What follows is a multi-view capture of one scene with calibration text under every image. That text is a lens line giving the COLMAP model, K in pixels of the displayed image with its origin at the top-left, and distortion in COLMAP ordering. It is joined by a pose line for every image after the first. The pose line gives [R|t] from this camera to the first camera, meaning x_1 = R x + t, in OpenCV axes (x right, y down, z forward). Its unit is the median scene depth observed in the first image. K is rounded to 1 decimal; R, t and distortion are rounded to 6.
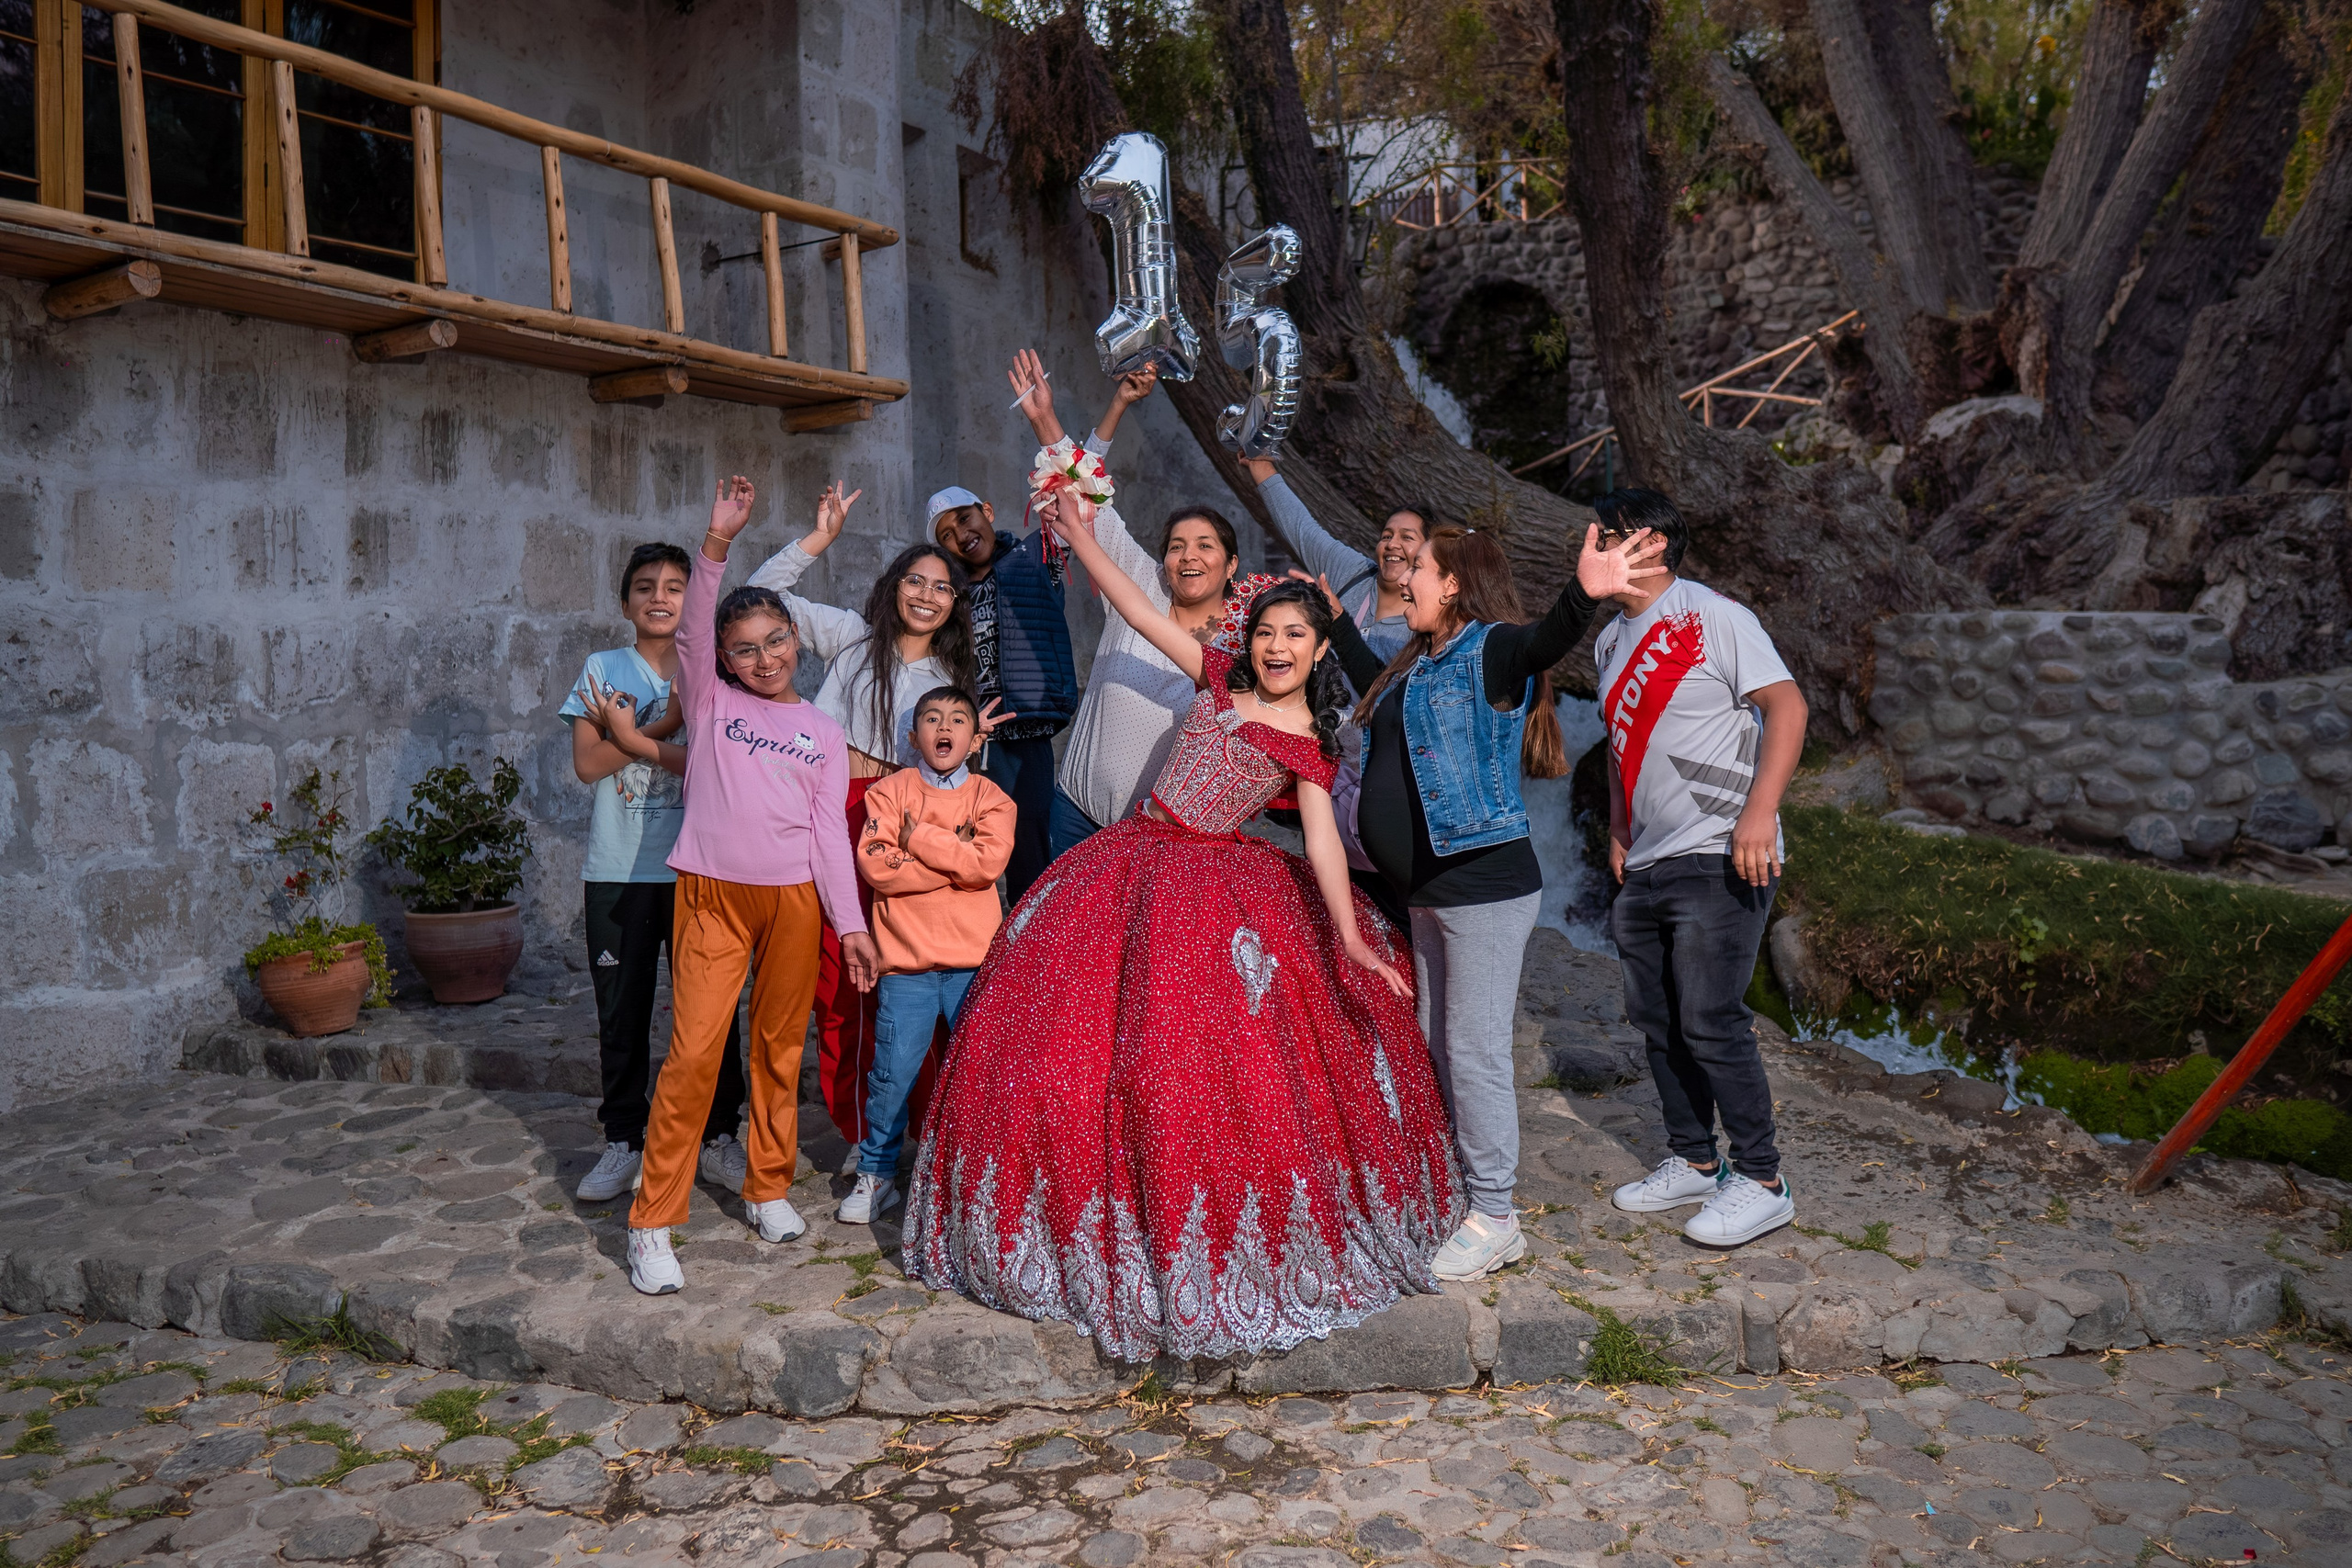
lens RADIAL K [[1787.9, 0, 1176.0], [0, 1787.9, 784.0], [0, 0, 1]] dist [-0.108270, 0.069123]
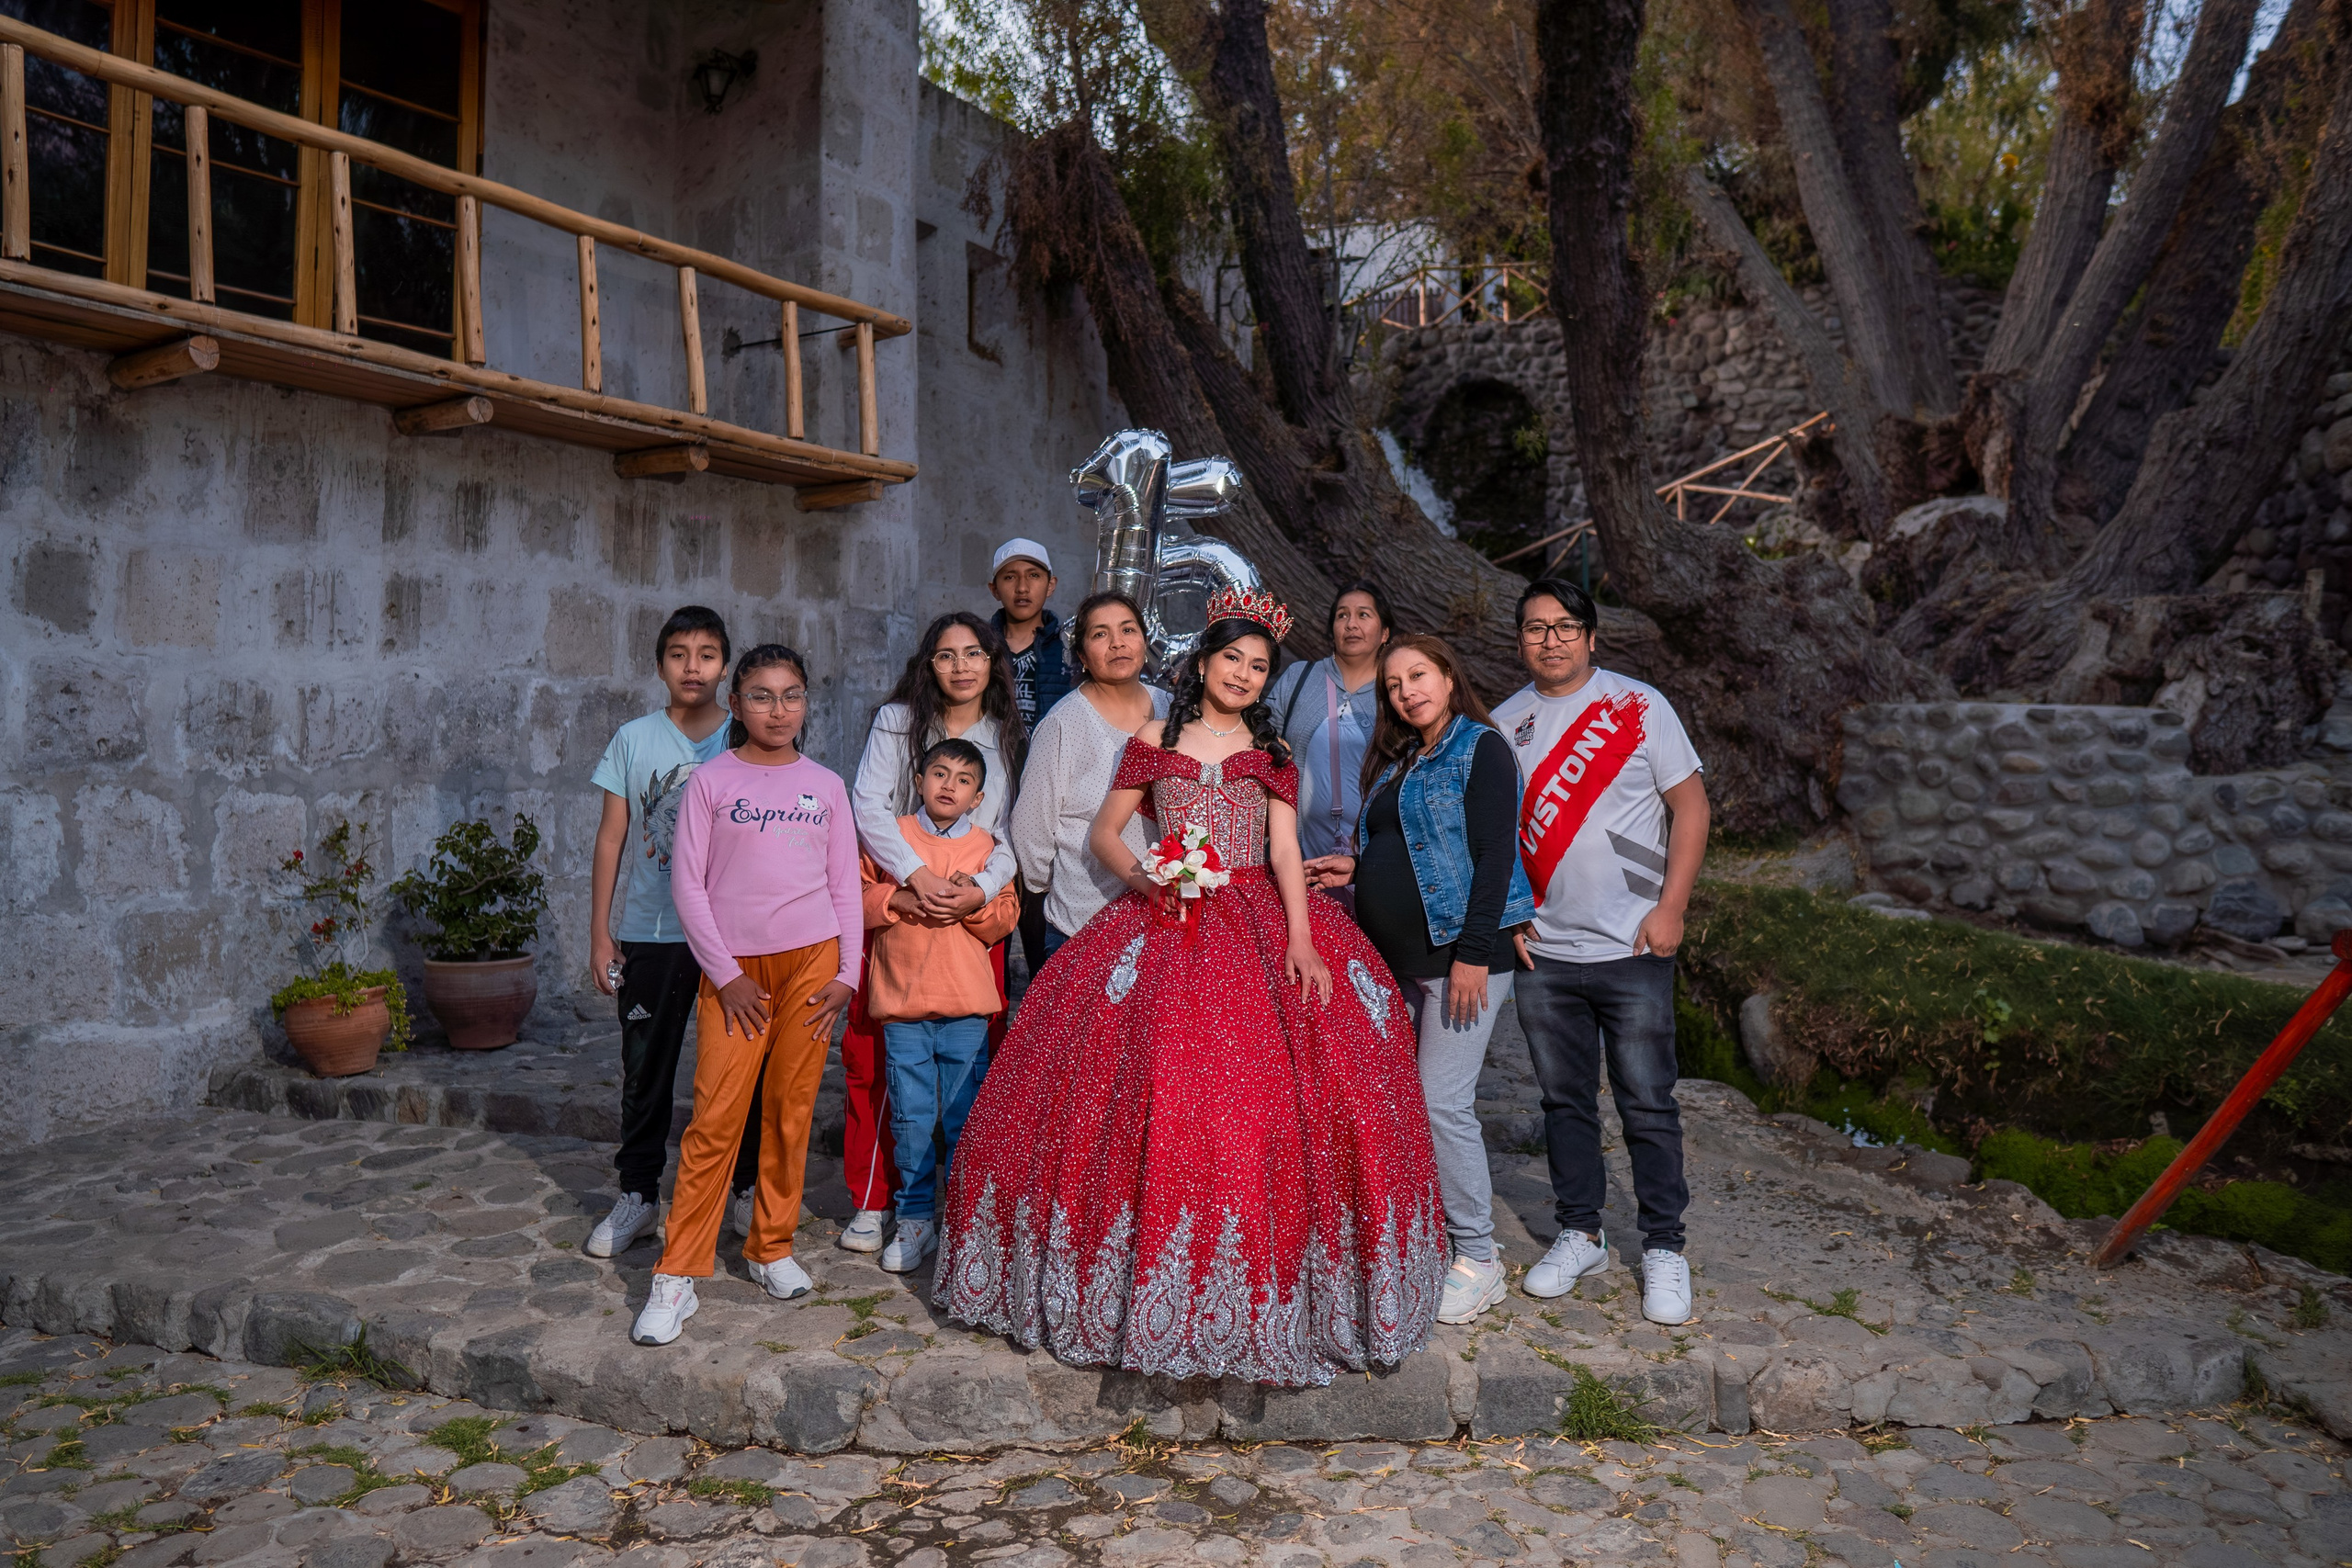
lens RADIAL K [[1733.5, 0, 1132.2], [0, 1733.5, 784.6], [0, 0, 1]] dist [-0.107620, 0.068583]
pose [[0.999668, 0.020168, -0.016037, -0.005079], [-0.020830, 0.998889, -0.042273, 0.002791], [0.015167, 0.042593, 0.998977, -0.007414]]
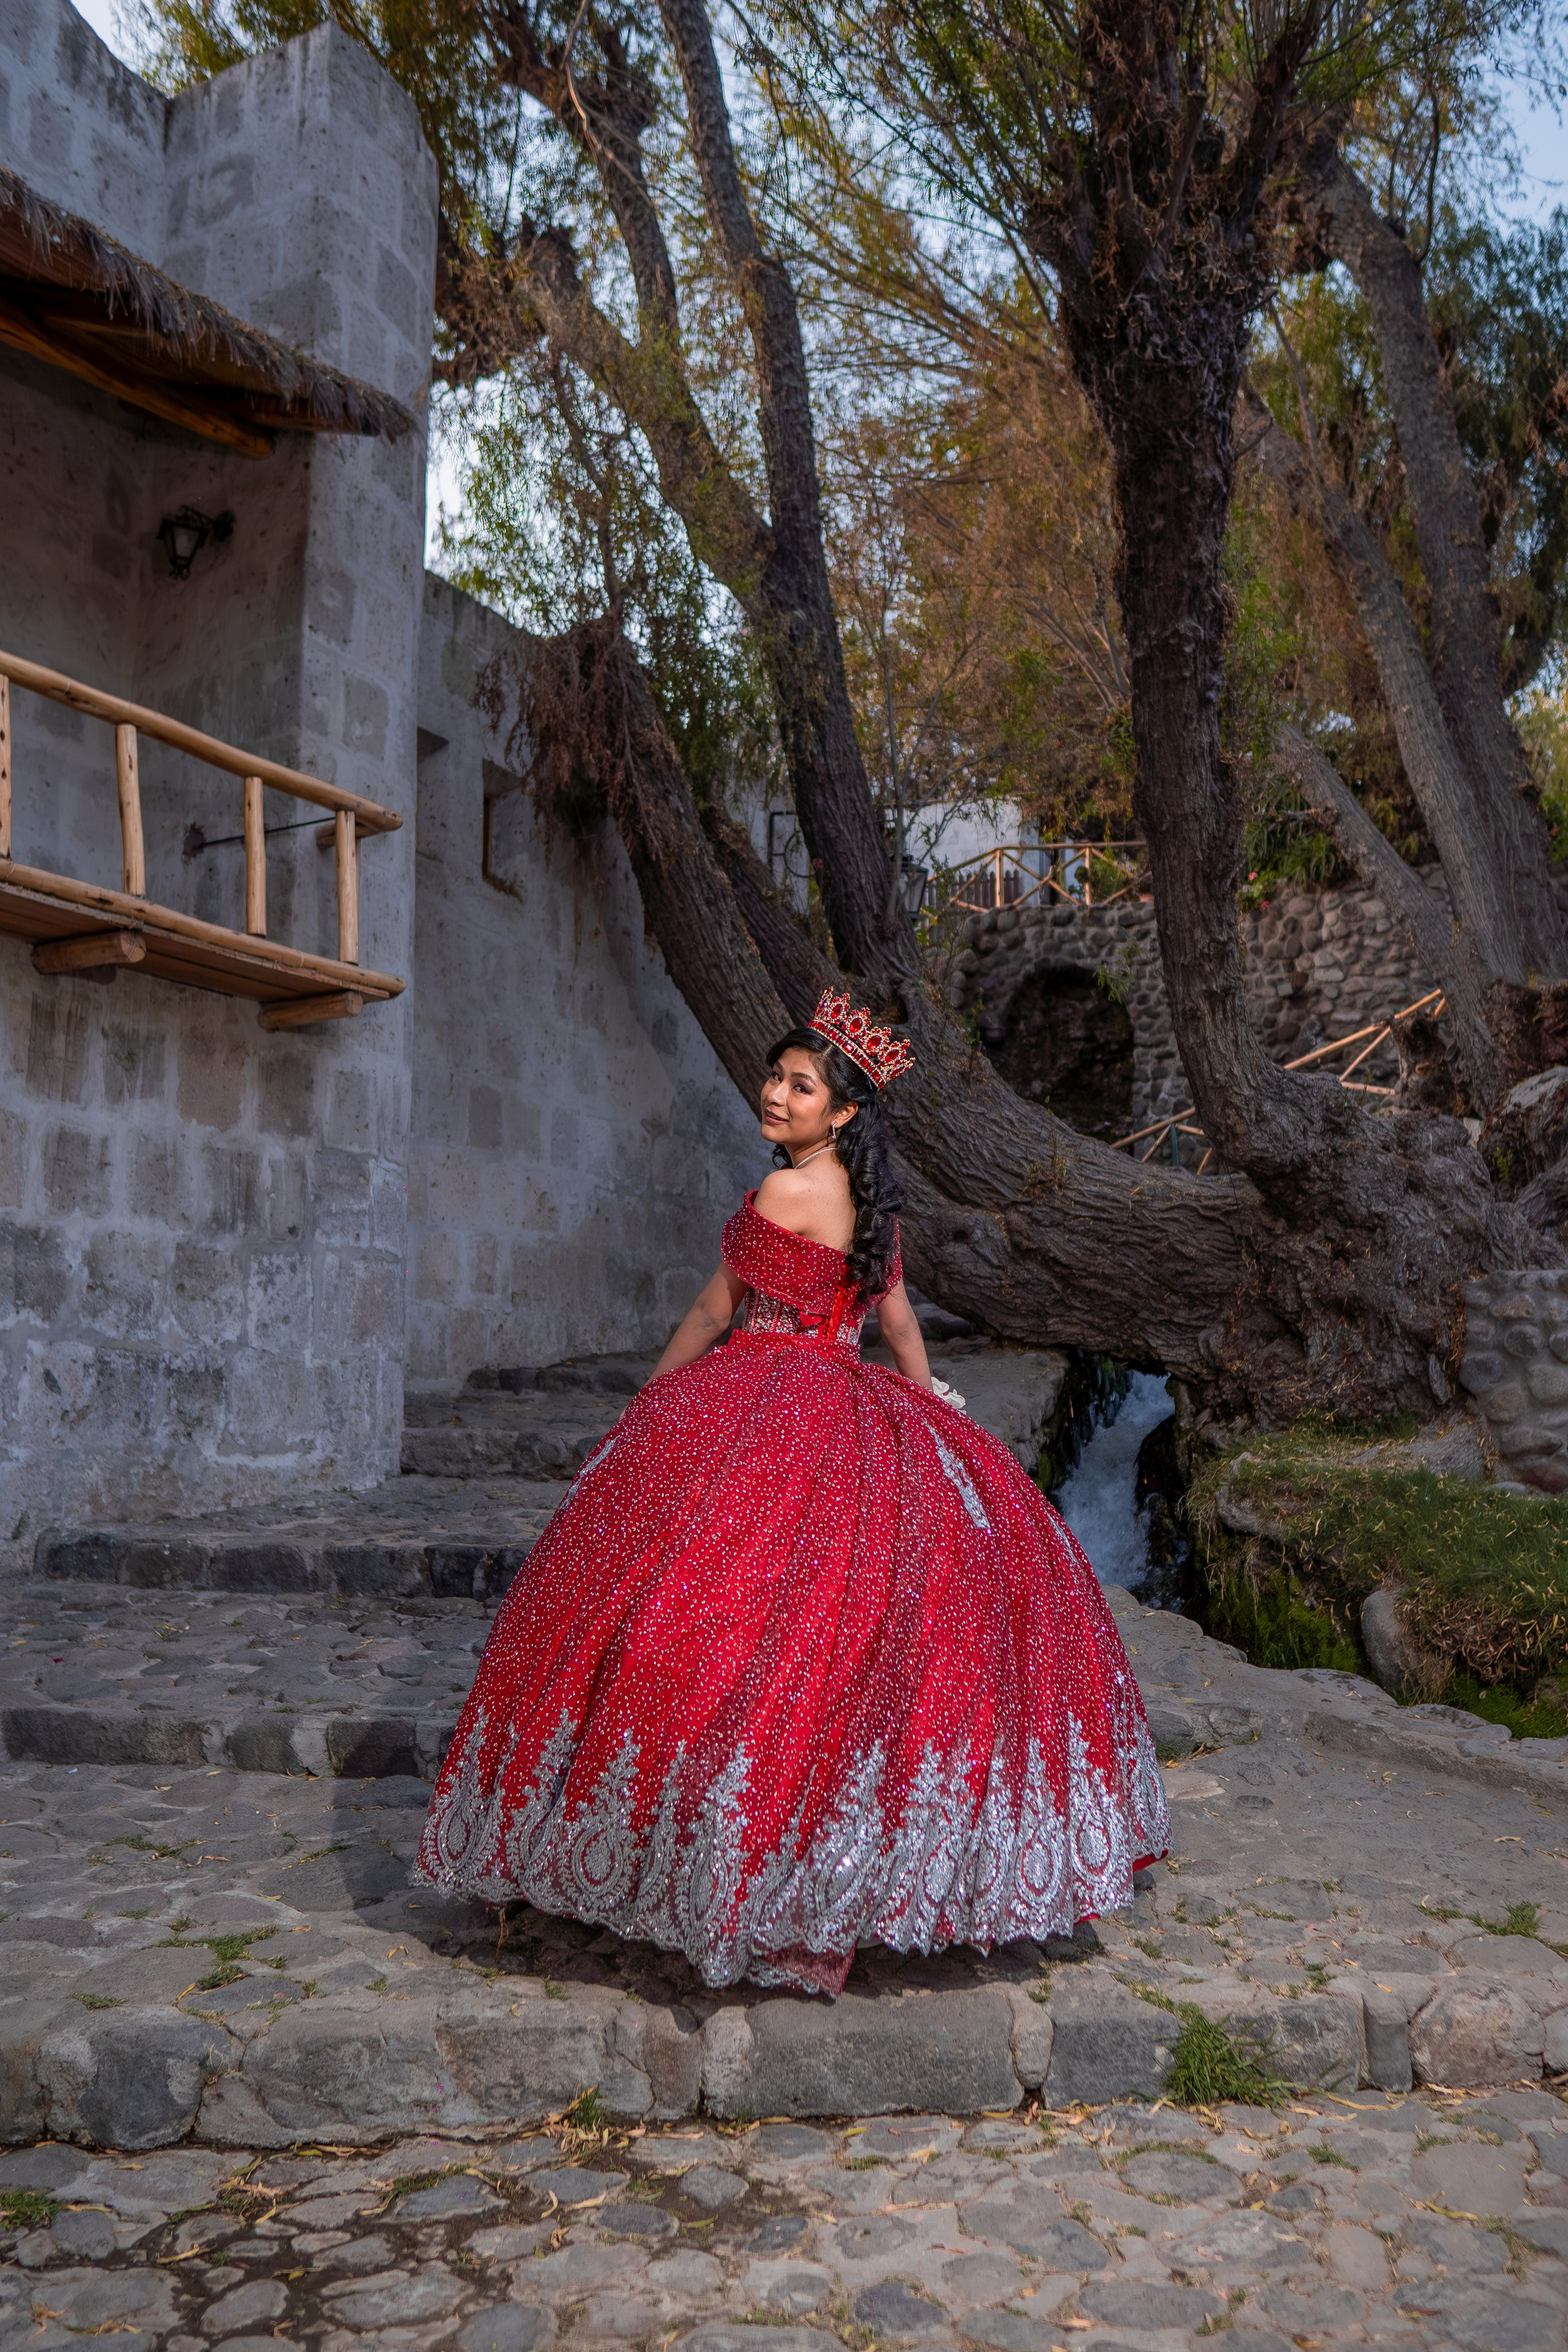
lens RADIAL K [[1879.5, 0, 853.6], [0, 1879.5, 1271.2], [0, 0, 1]] dist [-0.111749, 0.075603]
pose [[0.997291, 0.025696, 0.068927, 0.017312], [-0.016844, 0.991879, -0.126063, 0.043094], [-0.071607, 0.124560, 0.989625, 0.088670]]
